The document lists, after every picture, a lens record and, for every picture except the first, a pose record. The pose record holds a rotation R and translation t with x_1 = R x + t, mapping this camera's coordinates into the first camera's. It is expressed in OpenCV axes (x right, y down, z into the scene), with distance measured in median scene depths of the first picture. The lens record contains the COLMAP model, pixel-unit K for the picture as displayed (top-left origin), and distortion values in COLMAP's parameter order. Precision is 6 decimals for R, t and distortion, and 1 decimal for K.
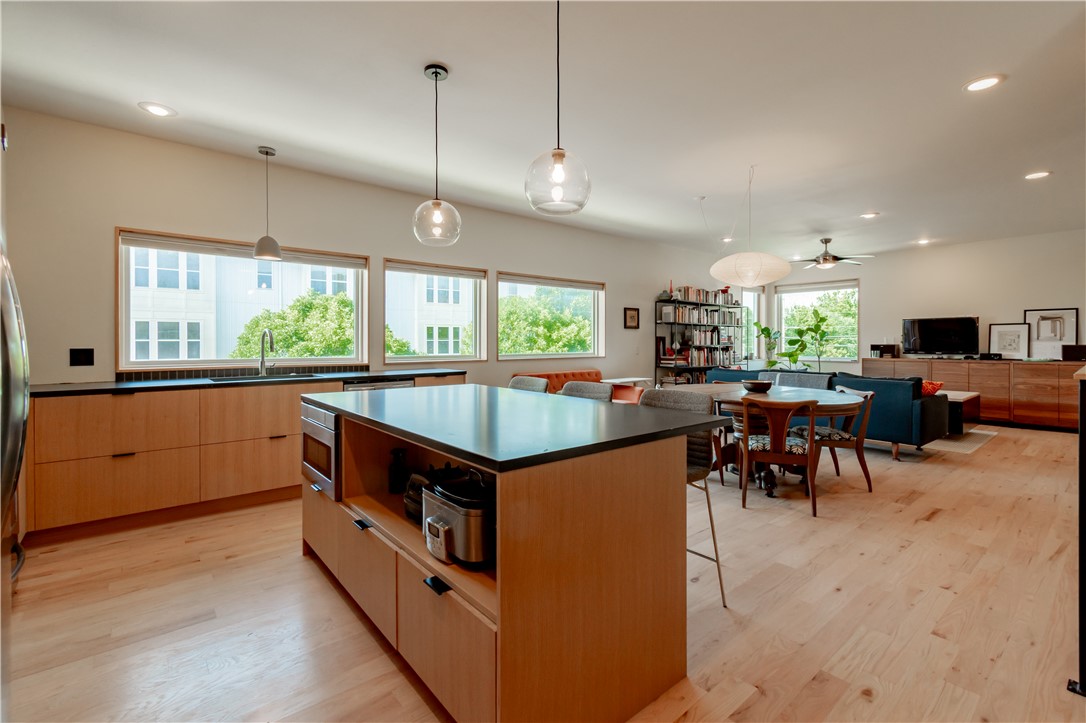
lens RADIAL K [[489.9, 0, 546.8], [0, 489.9, 344.6], [0, 0, 1]] dist [0.006907, -0.000937]
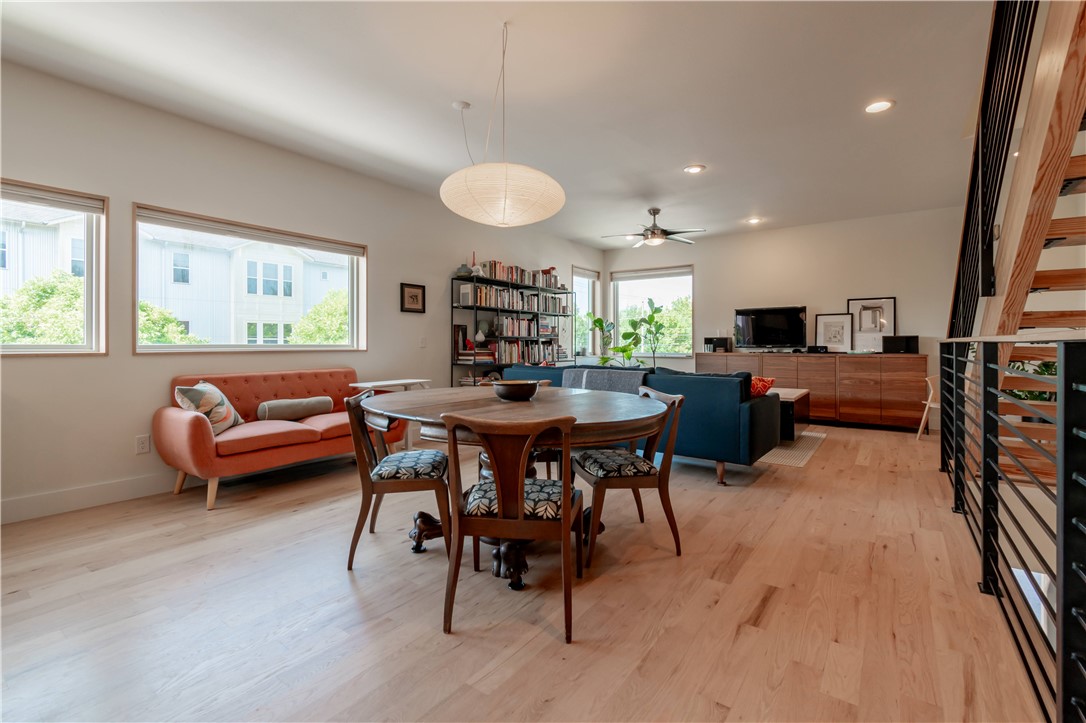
lens RADIAL K [[489.9, 0, 546.1], [0, 489.9, 344.7], [0, 0, 1]] dist [0.006907, -0.000937]
pose [[0.969413, 0.000131, 0.245435, 0.188185], [0.000544, 0.999996, -0.002682, 0.017906], [-0.245435, 0.002733, 0.969409, 0.239730]]
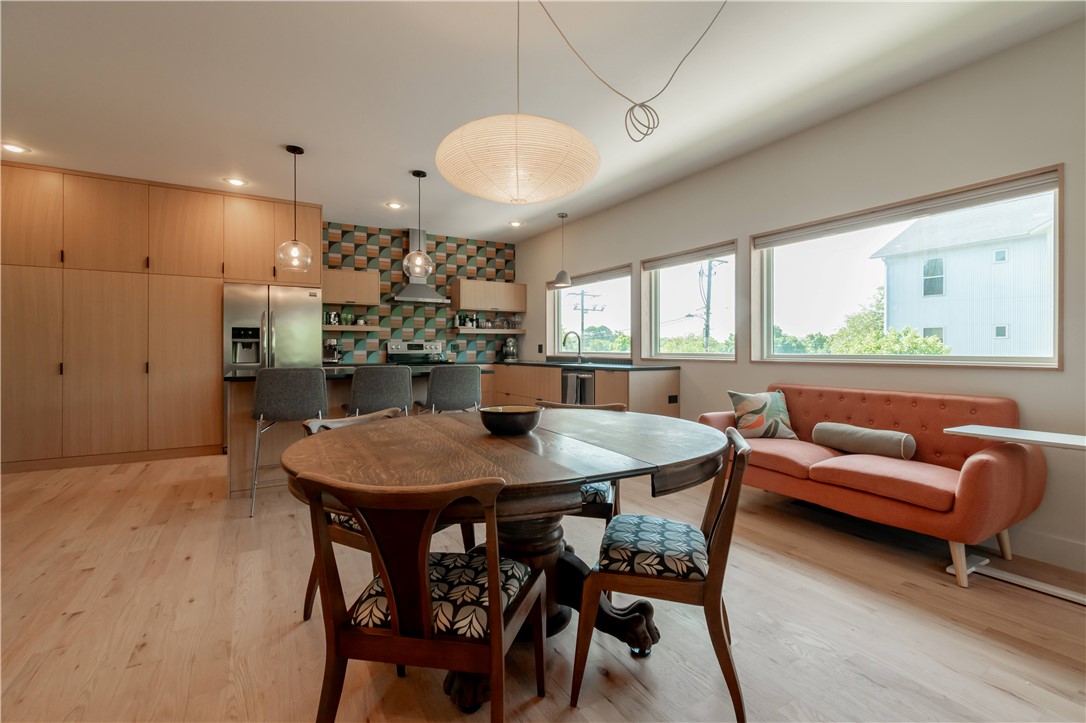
lens RADIAL K [[489.9, 0, 549.5], [0, 489.9, 347.7], [0, 0, 1]] dist [0.006907, -0.000937]
pose [[-0.165531, -0.002356, -0.986202, 0.513797], [-0.005994, 0.999981, -0.001383, 0.011743], [0.986186, 0.005683, -0.165542, 0.659141]]
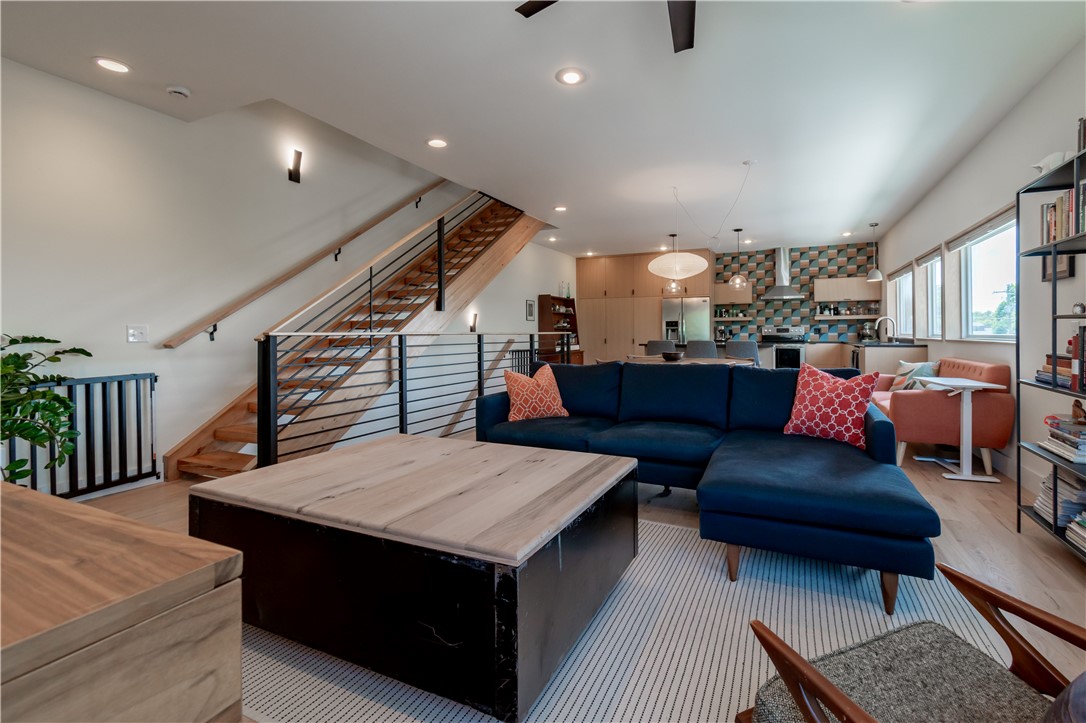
lens RADIAL K [[489.9, 0, 559.4], [0, 489.9, 332.7], [0, 0, 1]] dist [0.006907, -0.000937]
pose [[-0.911512, 0.002906, -0.411263, 0.724865], [0.001910, 0.999994, 0.002831, 0.011341], [0.411269, 0.001794, -0.911512, 1.215990]]
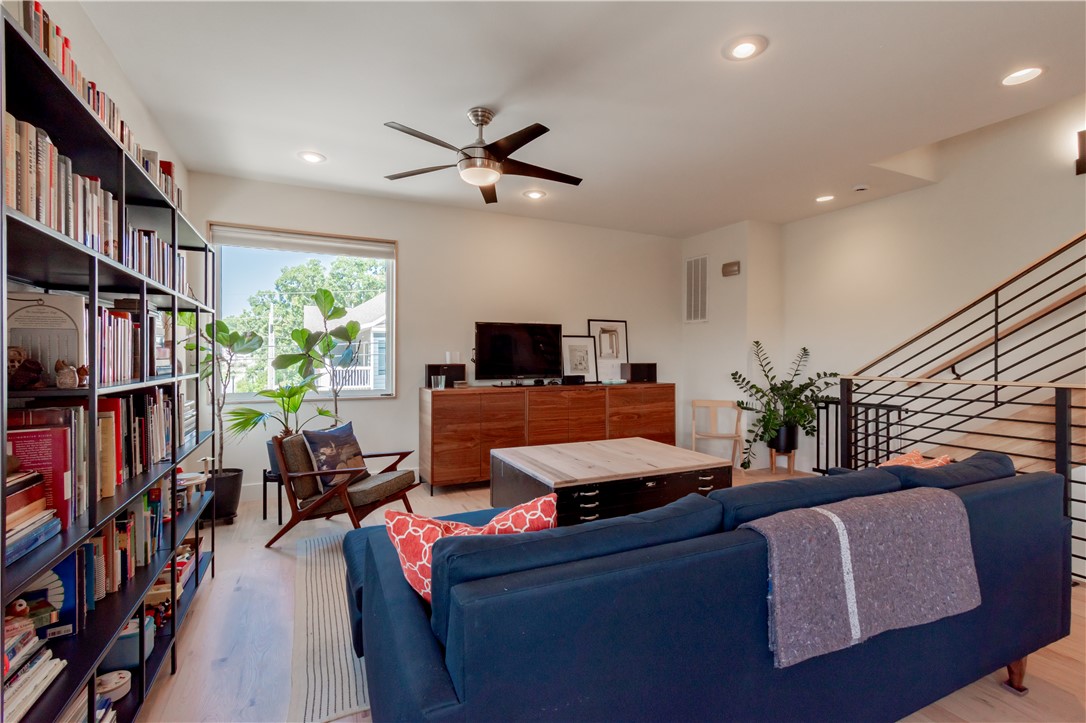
lens RADIAL K [[489.9, 0, 529.5], [0, 489.9, 362.9], [0, 0, 1]] dist [0.006907, -0.000937]
pose [[0.265037, -0.007917, 0.964206, 0.187666], [0.002327, 0.999969, 0.007571, -0.006431], [-0.964235, 0.000237, 0.265047, 0.888419]]
